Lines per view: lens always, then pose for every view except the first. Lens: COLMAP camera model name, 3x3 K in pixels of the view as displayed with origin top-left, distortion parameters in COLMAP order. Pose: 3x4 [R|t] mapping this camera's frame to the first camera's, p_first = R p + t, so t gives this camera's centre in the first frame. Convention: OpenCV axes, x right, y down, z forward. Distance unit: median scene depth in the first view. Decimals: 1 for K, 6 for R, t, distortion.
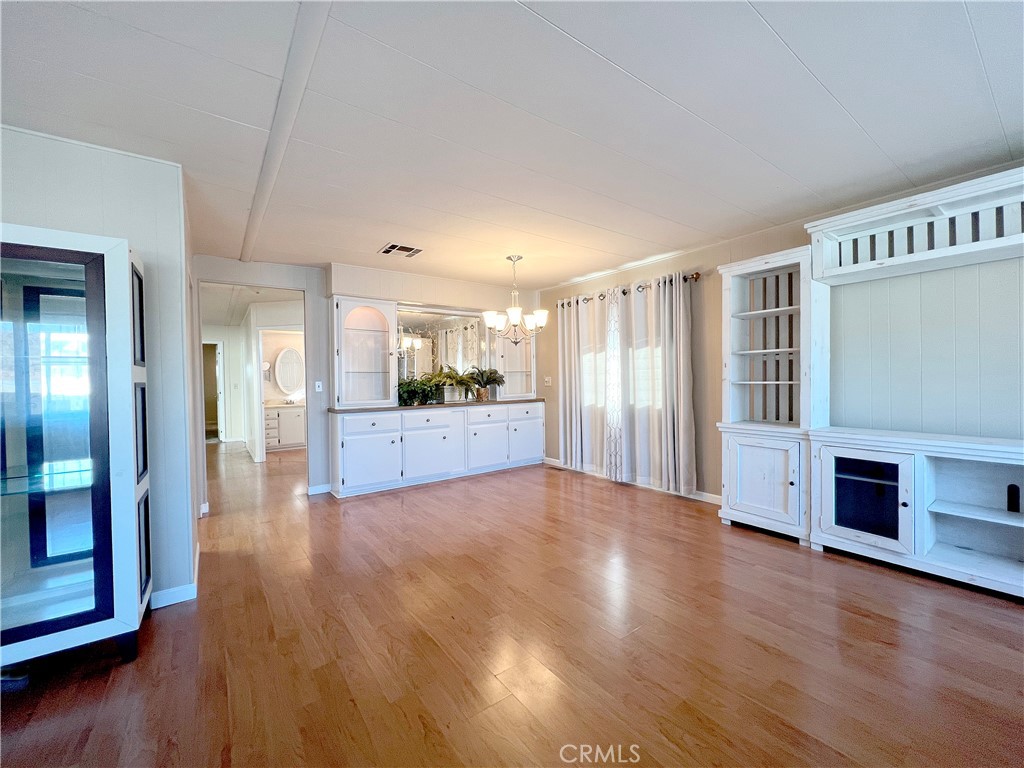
lens RADIAL K [[412.2, 0, 510.3], [0, 412.2, 381.3], [0, 0, 1]] dist [-0.000473, -0.000104]
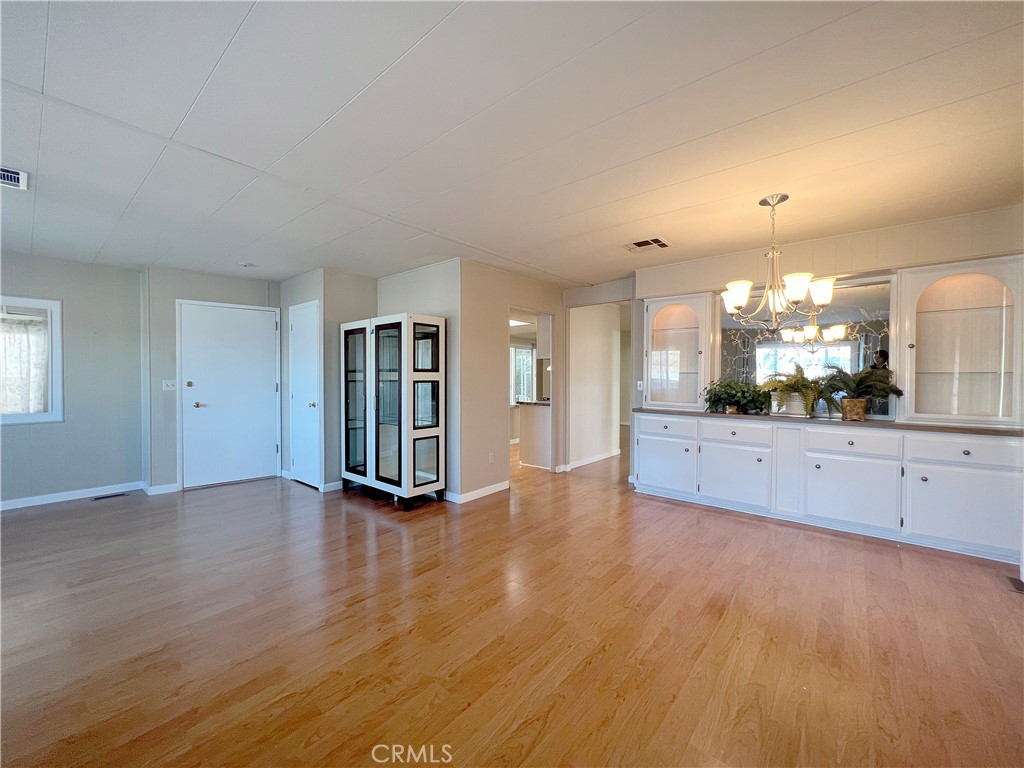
lens RADIAL K [[412.2, 0, 510.3], [0, 412.2, 381.3], [0, 0, 1]] dist [-0.000473, -0.000104]
pose [[0.236925, 0.030515, -0.971048, 0.505679], [-0.015080, 0.999502, 0.027730, -0.023858], [0.971411, 0.008073, 0.237268, 0.409615]]
